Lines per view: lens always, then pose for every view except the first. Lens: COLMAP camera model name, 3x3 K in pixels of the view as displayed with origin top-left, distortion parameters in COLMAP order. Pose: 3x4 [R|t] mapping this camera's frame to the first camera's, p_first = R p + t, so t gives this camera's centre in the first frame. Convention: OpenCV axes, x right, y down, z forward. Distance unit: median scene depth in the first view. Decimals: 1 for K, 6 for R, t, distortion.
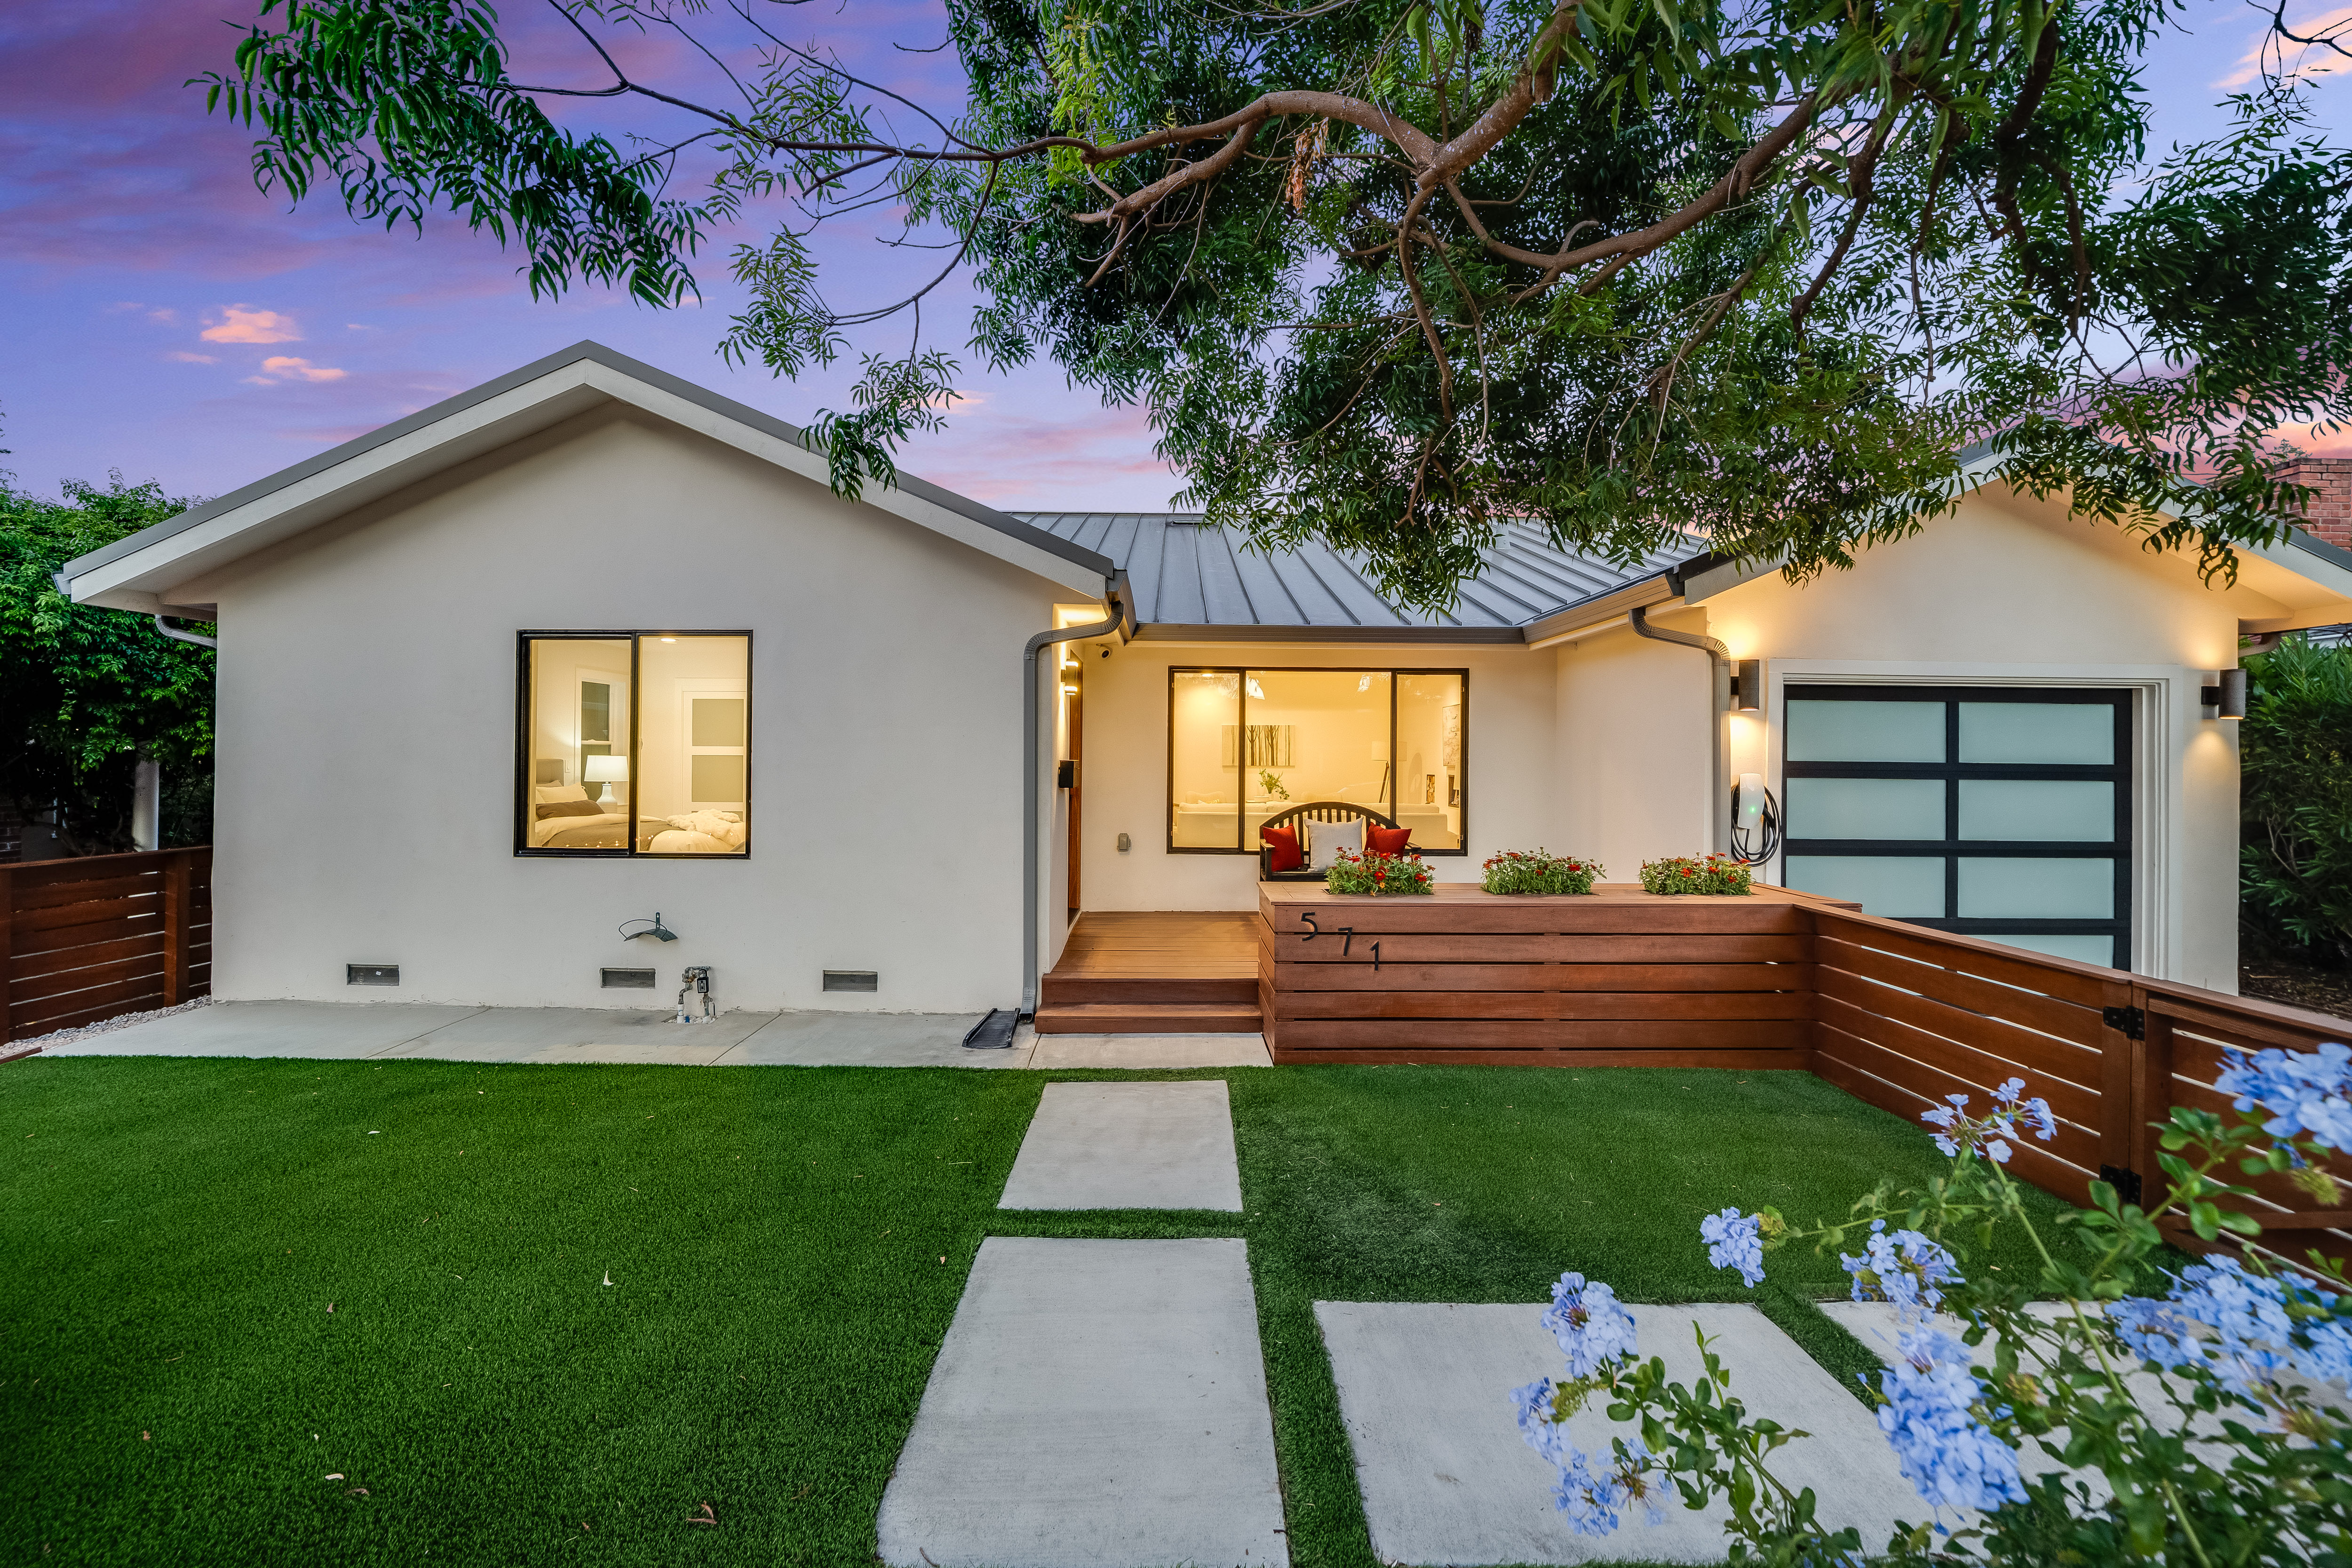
lens RADIAL K [[856.1, 0, 1195.7], [0, 856.1, 768.1], [0, 0, 1]] dist [-0.021818, -0.000070]
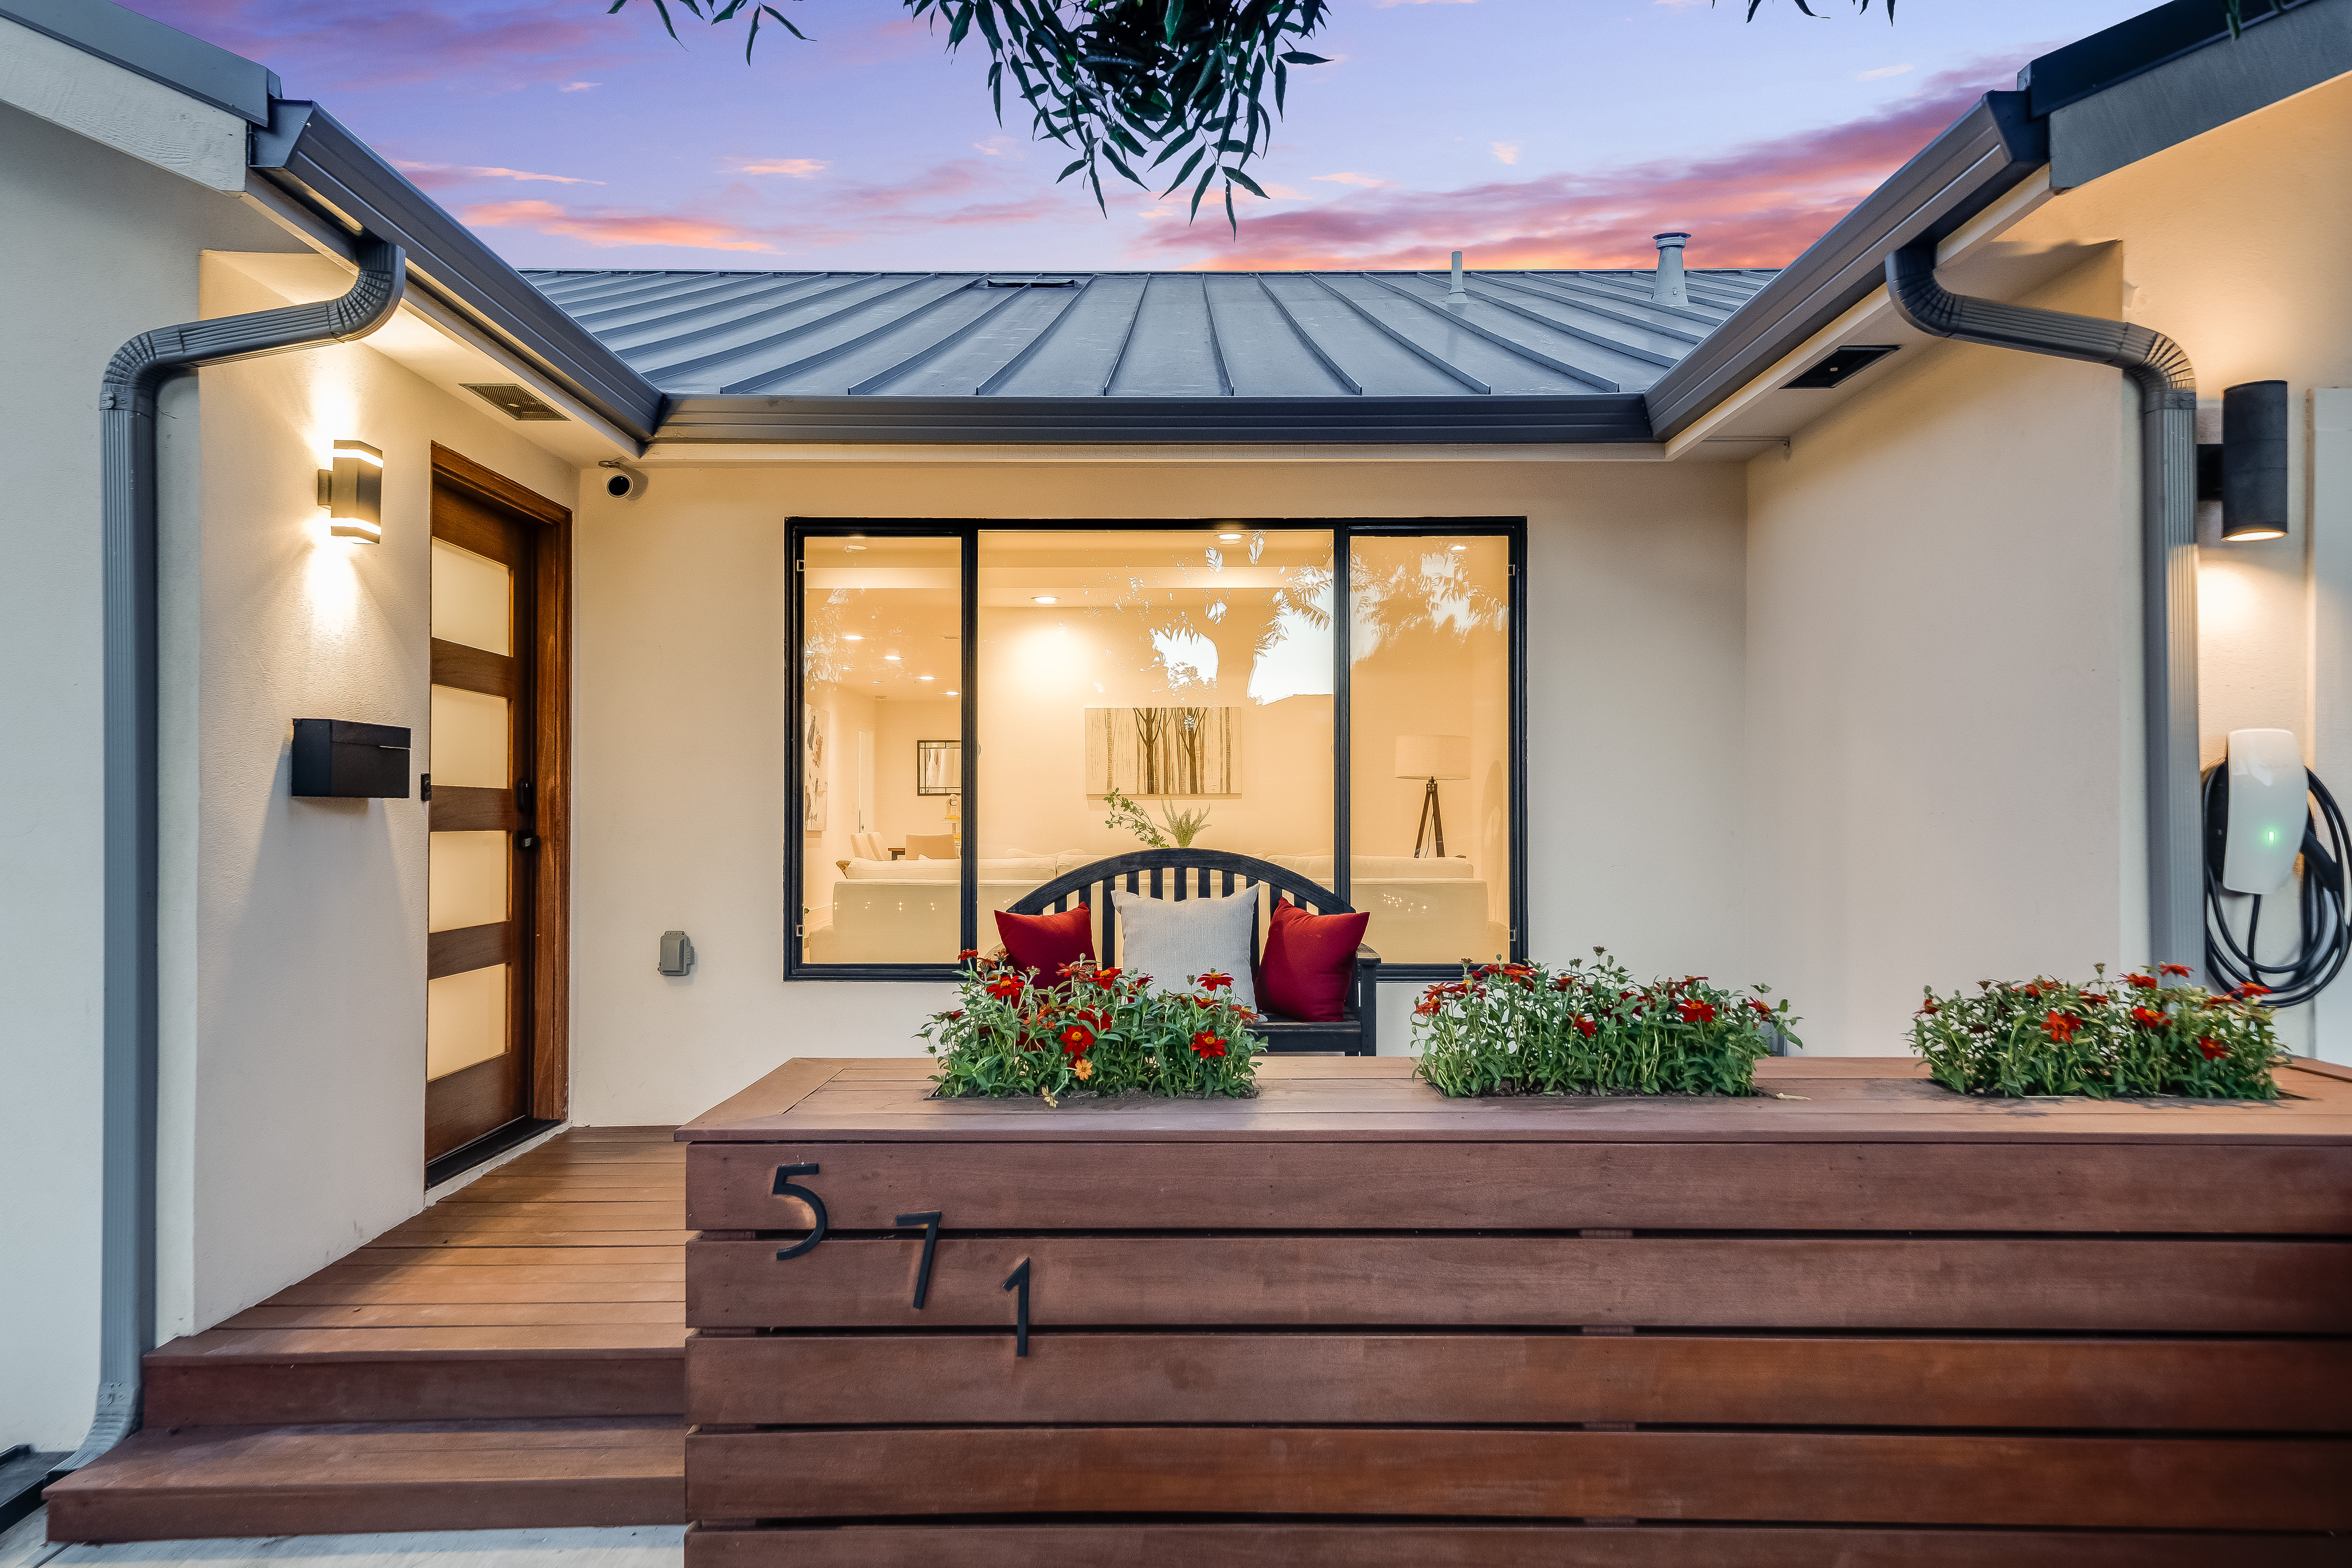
lens RADIAL K [[1567.3, 0, 1189.1], [0, 1567.3, 809.2], [0, 0, 1]] dist [0.025704, 0.003046]
pose [[0.999973, -0.007196, -0.001152, 0.223399], [0.007180, 0.999891, -0.012924, 0.041653], [0.001245, 0.012916, 0.999916, 0.360740]]
